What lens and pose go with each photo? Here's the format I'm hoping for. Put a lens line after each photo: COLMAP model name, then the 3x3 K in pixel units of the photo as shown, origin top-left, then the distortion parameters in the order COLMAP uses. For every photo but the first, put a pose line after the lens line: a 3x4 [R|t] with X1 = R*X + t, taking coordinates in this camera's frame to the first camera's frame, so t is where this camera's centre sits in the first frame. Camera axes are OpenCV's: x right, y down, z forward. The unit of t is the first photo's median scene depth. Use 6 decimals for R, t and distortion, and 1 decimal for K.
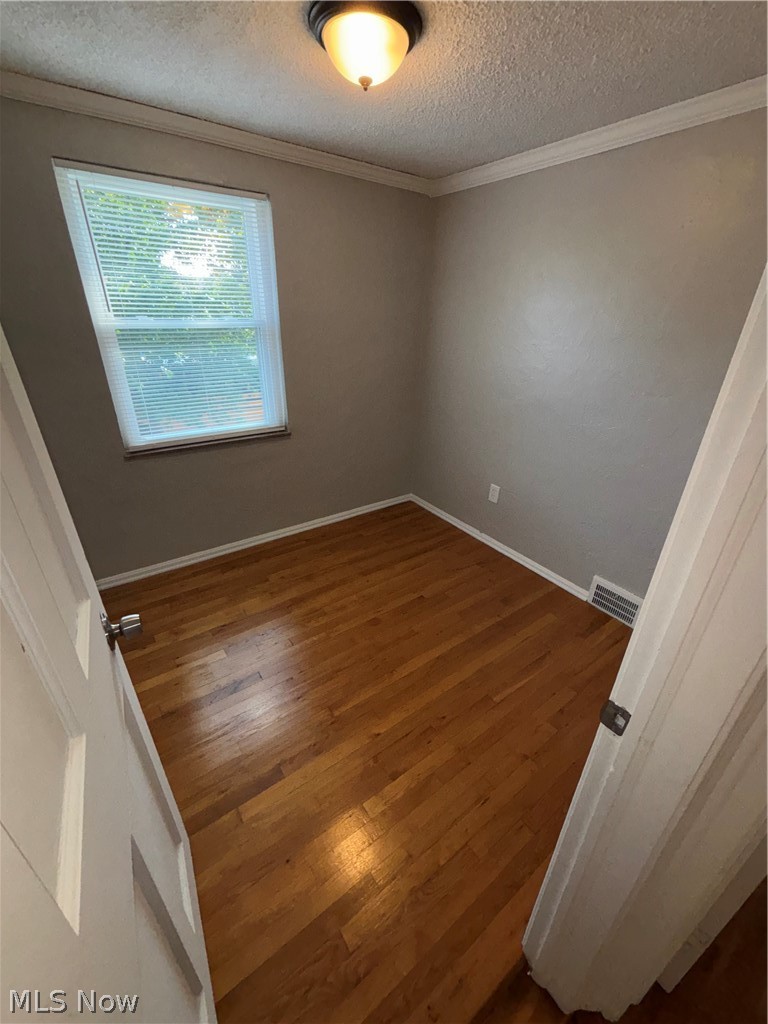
lens RADIAL K [[414.8, 0, 386.1], [0, 414.8, 512.7], [0, 0, 1]] dist [0.012733, -0.000995]
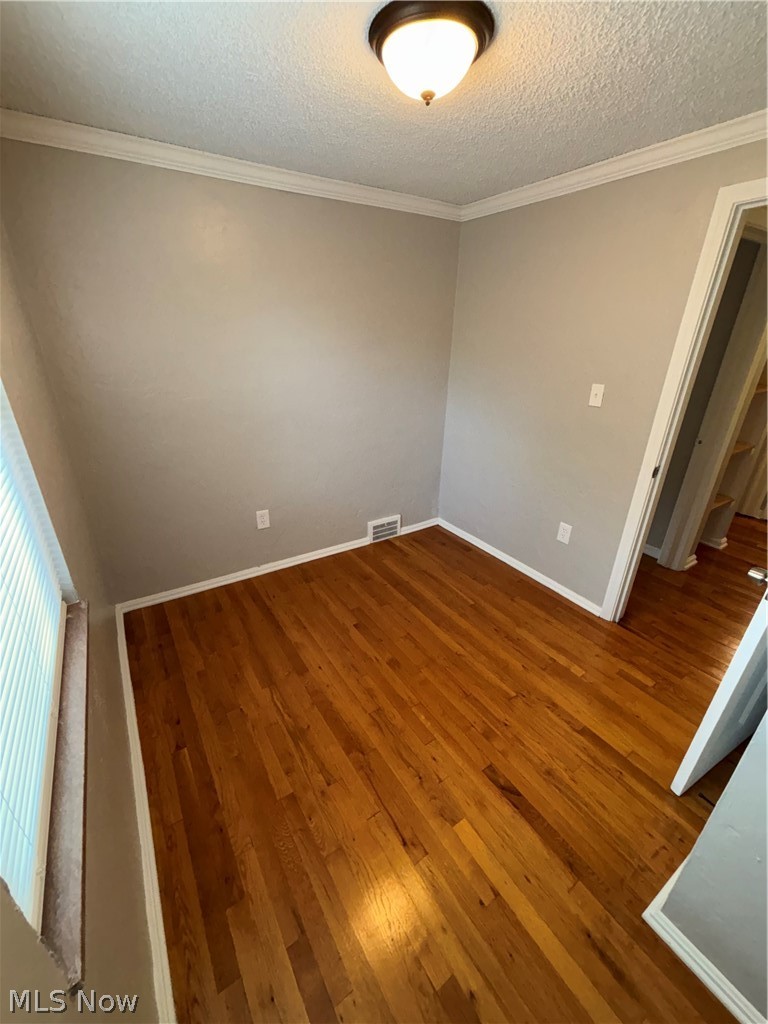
lens RADIAL K [[414.8, 0, 385.1], [0, 414.8, 512.0], [0, 0, 1]] dist [0.012733, -0.000995]
pose [[0.045476, -0.430808, 0.901297, -0.647480], [0.430729, 0.822510, 0.371416, -0.331412], [-0.901335, 0.371324, 0.222966, 0.617837]]
